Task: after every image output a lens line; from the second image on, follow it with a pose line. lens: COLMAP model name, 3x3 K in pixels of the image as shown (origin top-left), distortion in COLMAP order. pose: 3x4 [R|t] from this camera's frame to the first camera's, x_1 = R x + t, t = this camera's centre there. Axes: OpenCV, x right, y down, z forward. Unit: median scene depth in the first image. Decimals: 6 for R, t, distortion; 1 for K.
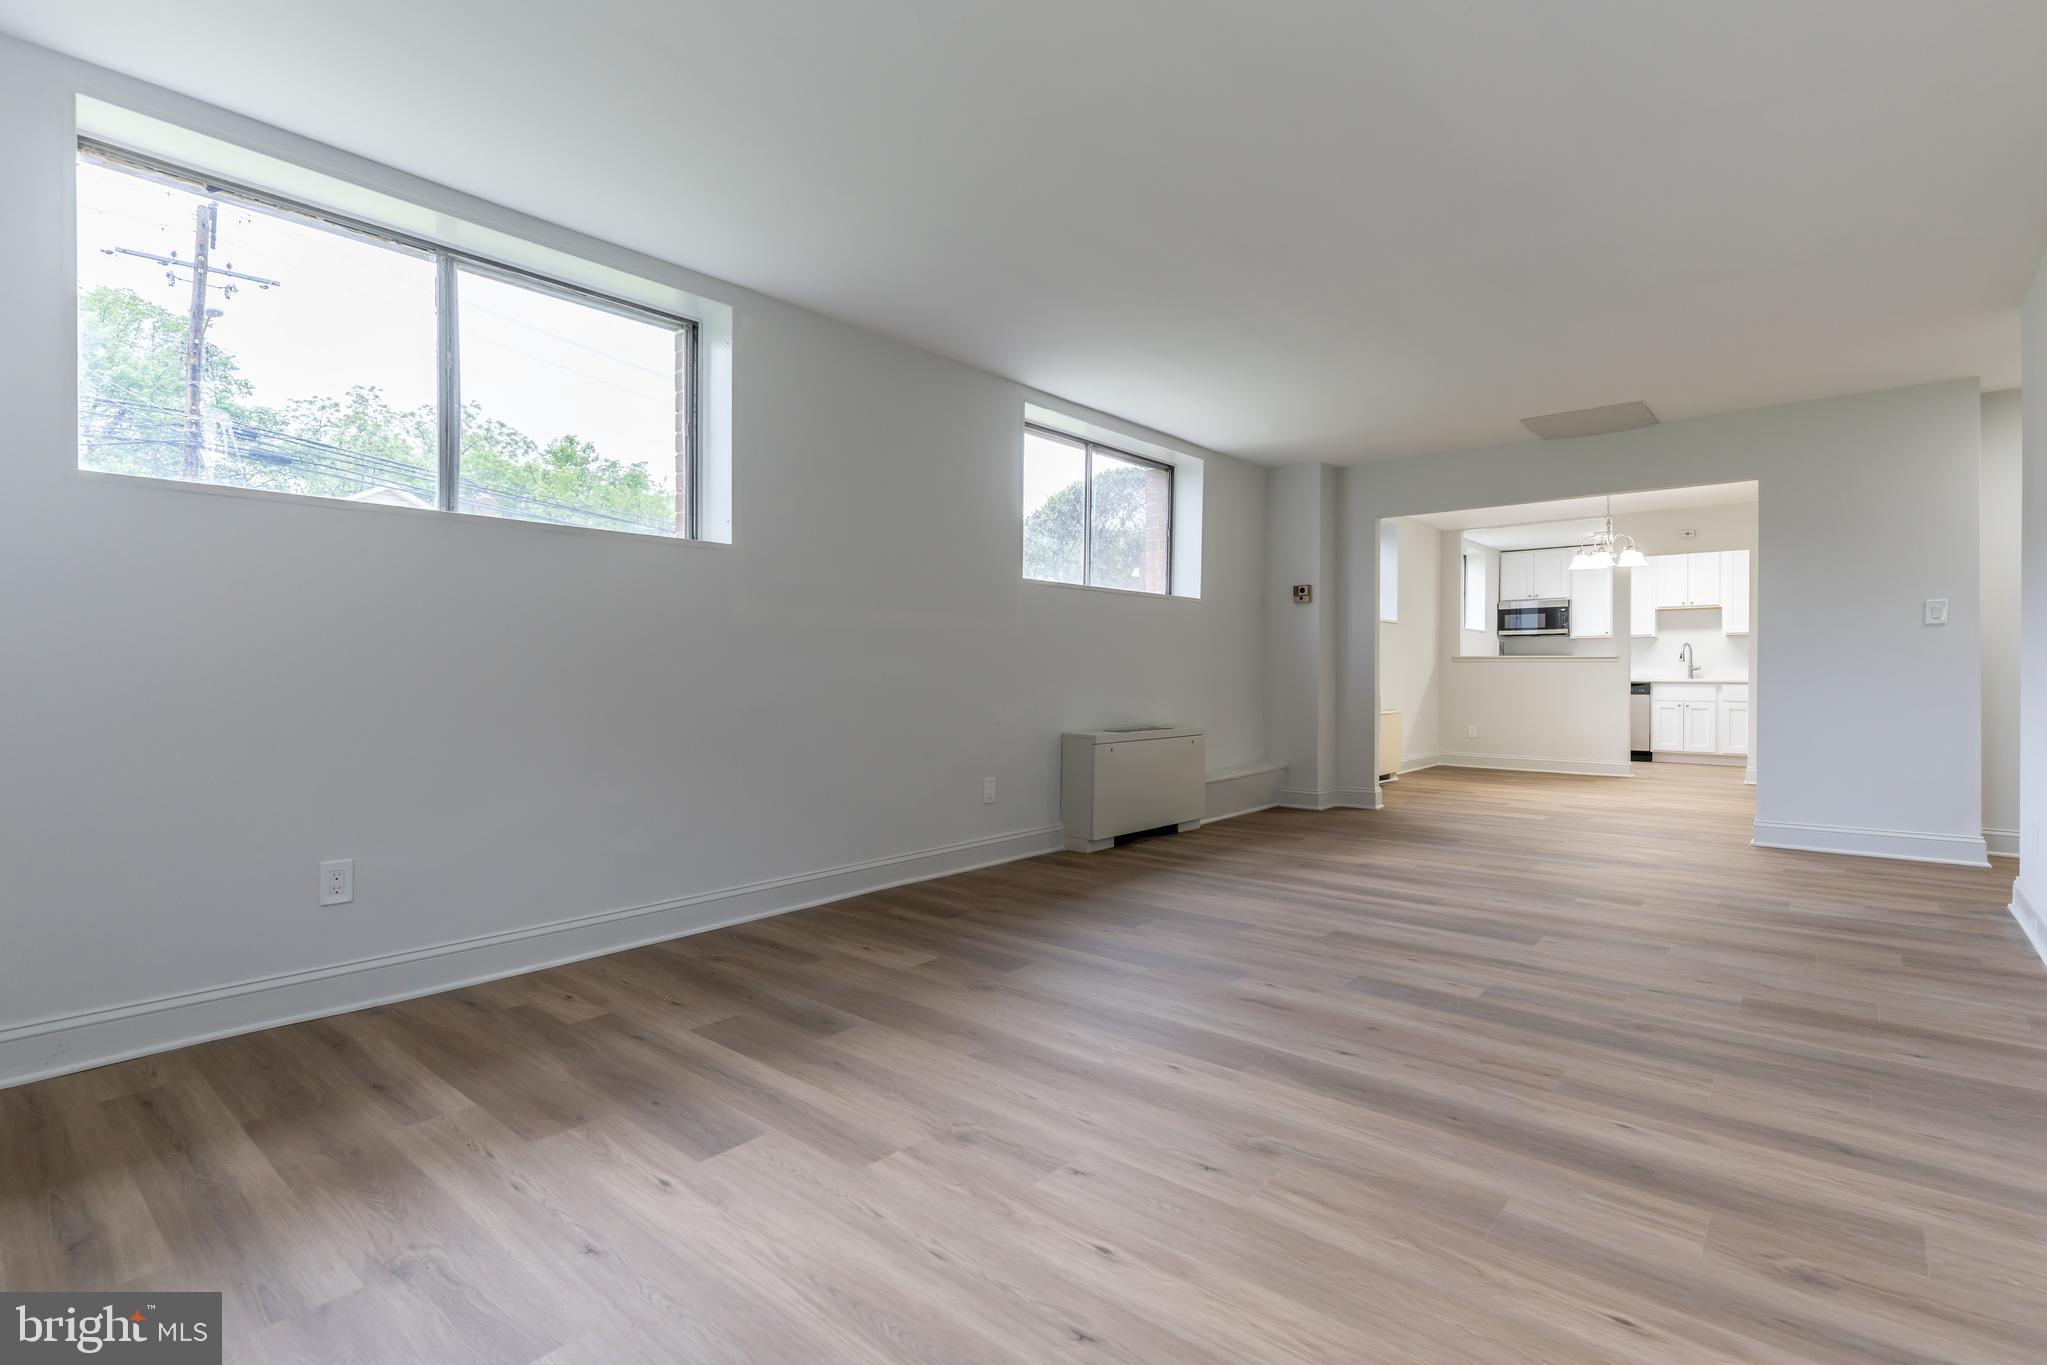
lens RADIAL K [[968.5, 0, 1046.3], [0, 968.5, 667.7], [0, 0, 1]] dist [0.000342, 0.000433]
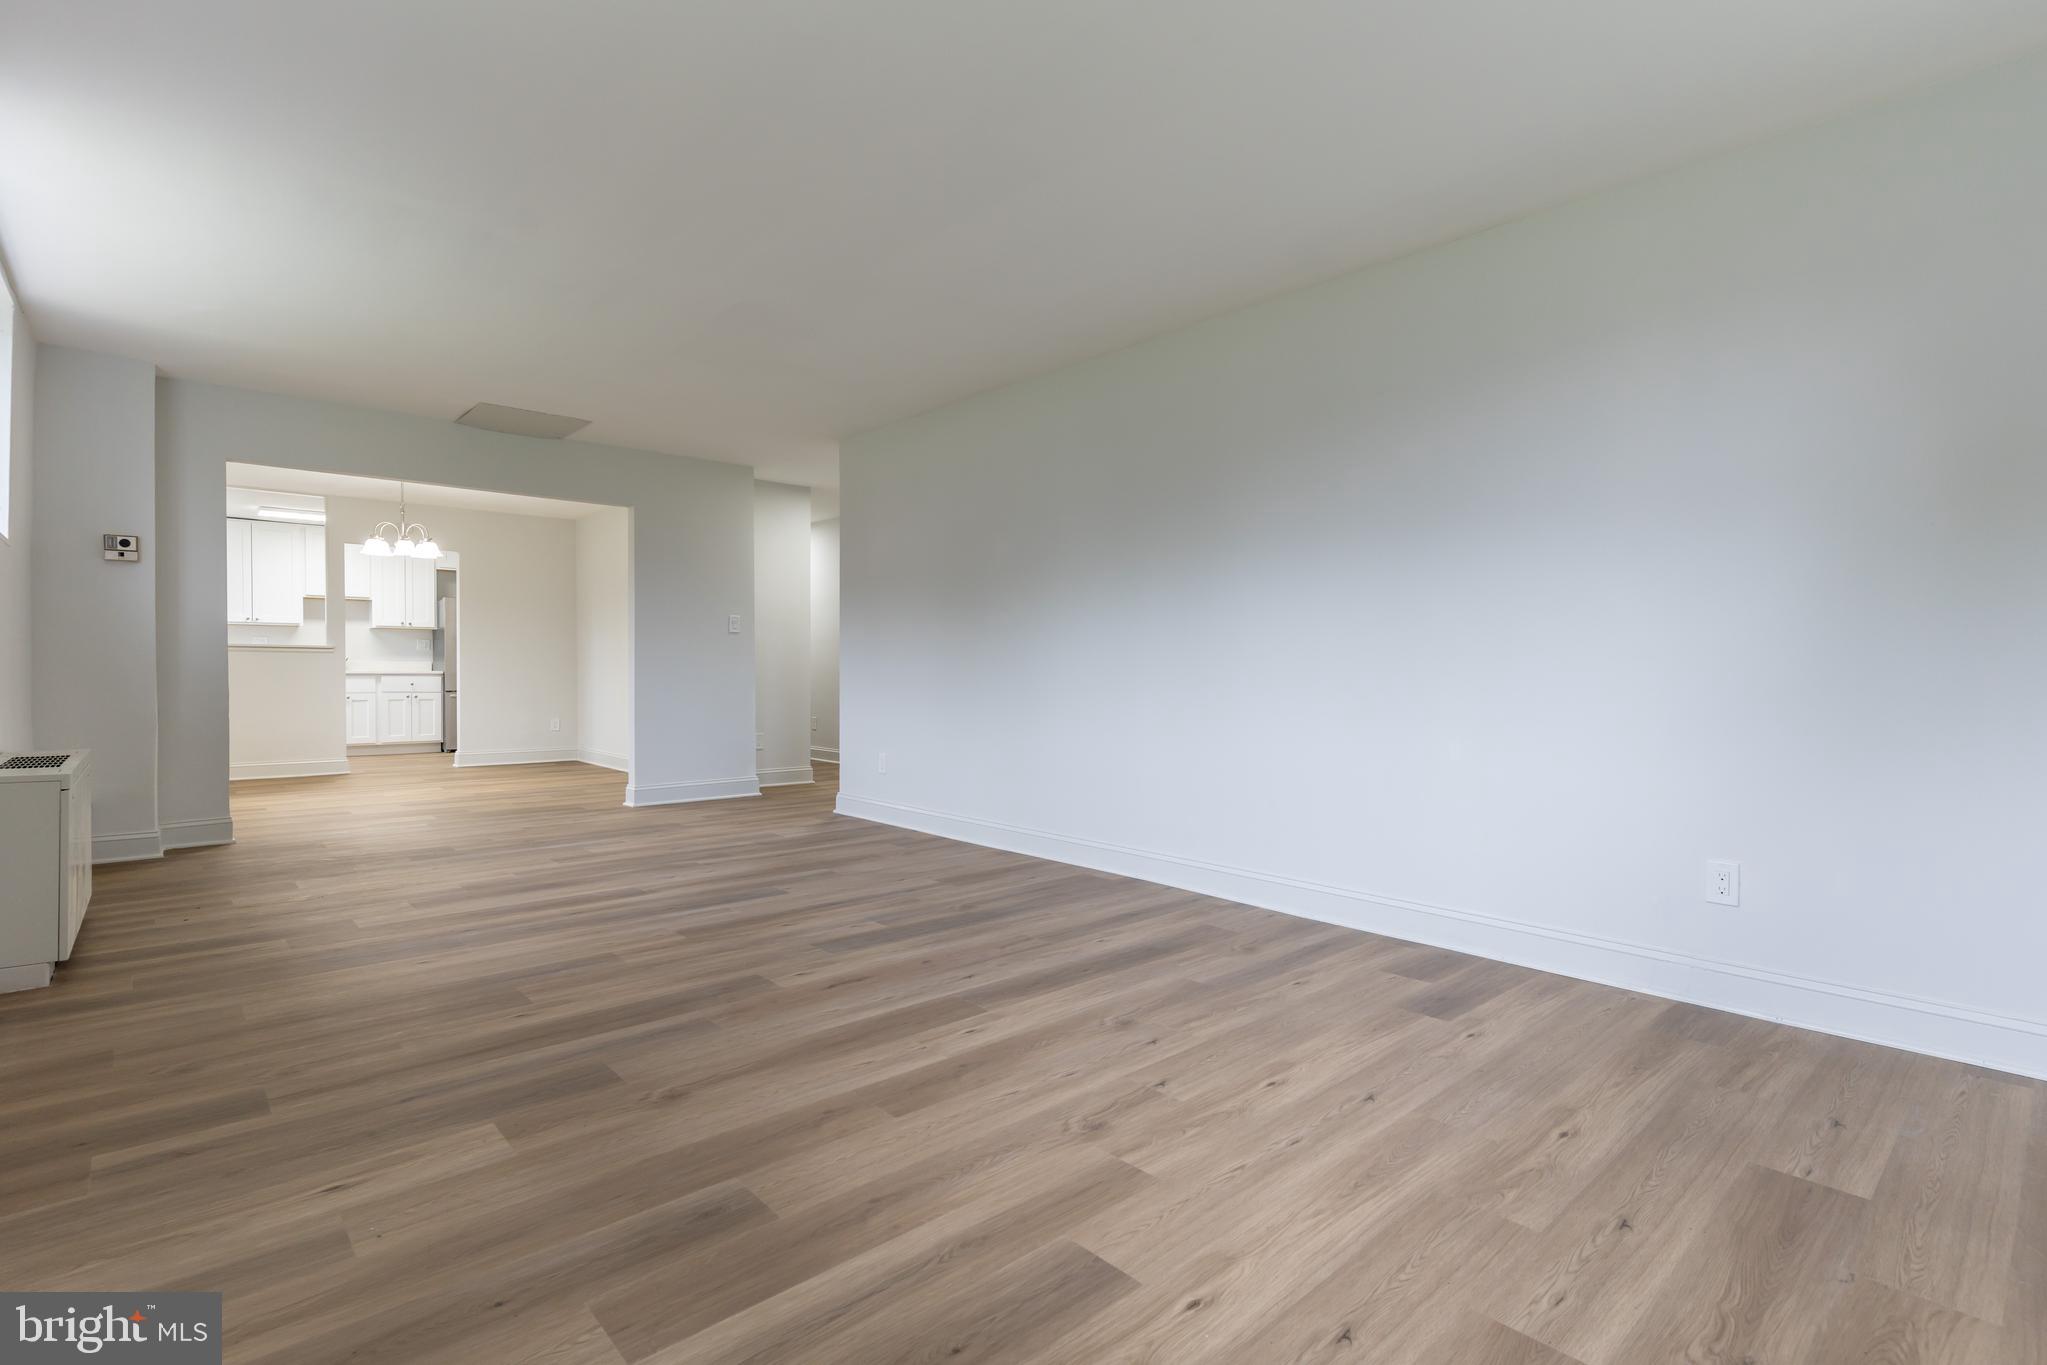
lens RADIAL K [[968.5, 0, 1012.2], [0, 968.5, 682.3], [0, 0, 1]] dist [0.000342, 0.000433]
pose [[0.139964, -0.015535, 0.990035, -0.938628], [-0.009808, 0.999806, 0.017075, 0.001680], [-0.990108, -0.012100, 0.139784, 0.812222]]
